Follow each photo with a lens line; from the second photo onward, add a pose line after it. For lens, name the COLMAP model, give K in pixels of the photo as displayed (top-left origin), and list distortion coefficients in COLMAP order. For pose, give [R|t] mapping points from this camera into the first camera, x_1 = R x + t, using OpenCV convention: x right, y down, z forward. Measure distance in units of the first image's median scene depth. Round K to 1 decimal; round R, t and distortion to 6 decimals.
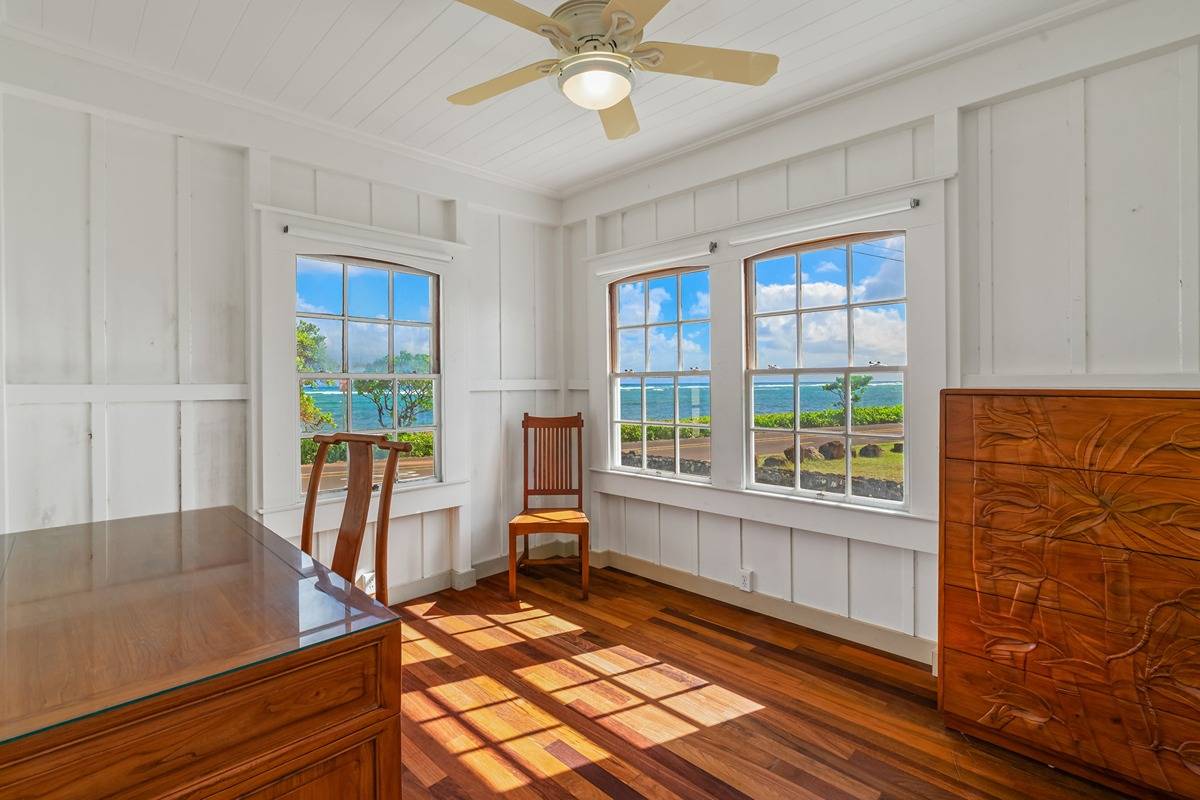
lens RADIAL K [[550.7, 0, 592.1], [0, 550.7, 372.9], [0, 0, 1]] dist [-0.012099, 0.004428]
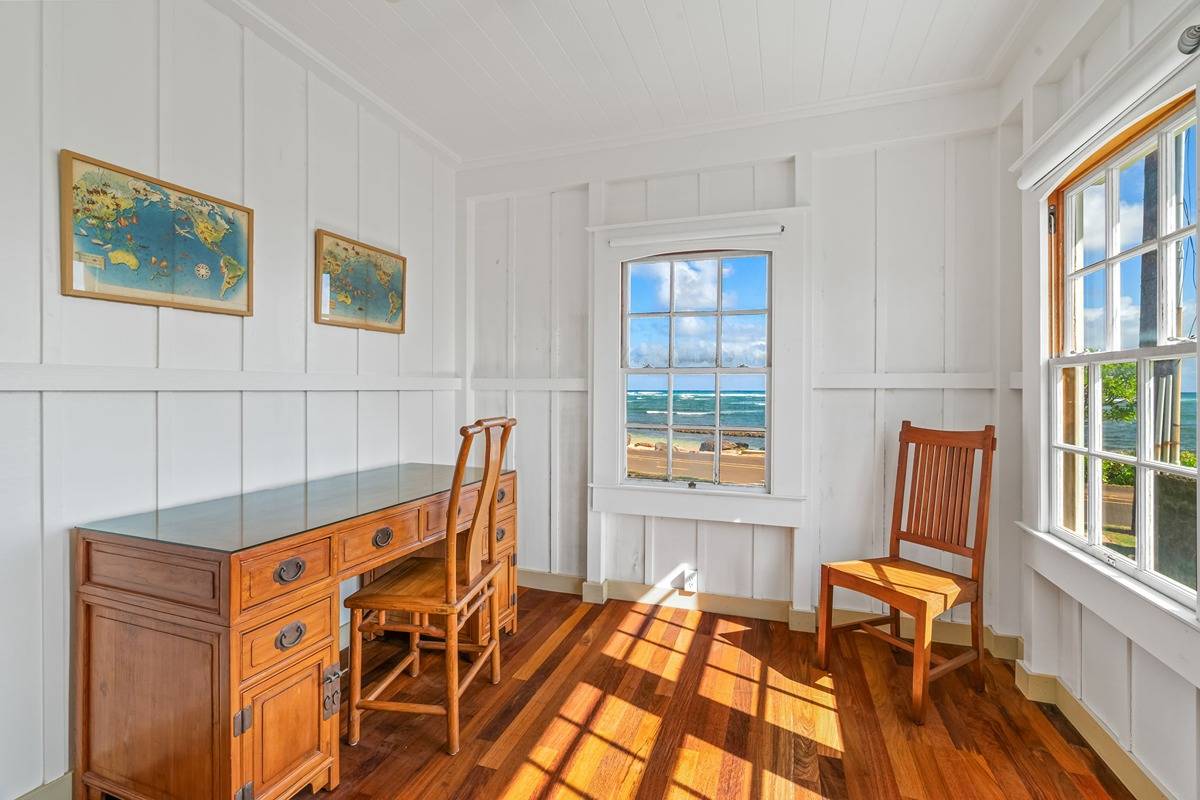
lens RADIAL K [[535.2, 0, 595.5], [0, 535.2, 388.4], [0, 0, 1]] dist [-0.001897, 0.000079]
pose [[0.433560, 0.007301, -0.901095, 0.410245], [0.008120, 0.999895, 0.012008, 0.026293], [0.901088, -0.012523, 0.433455, 0.458632]]
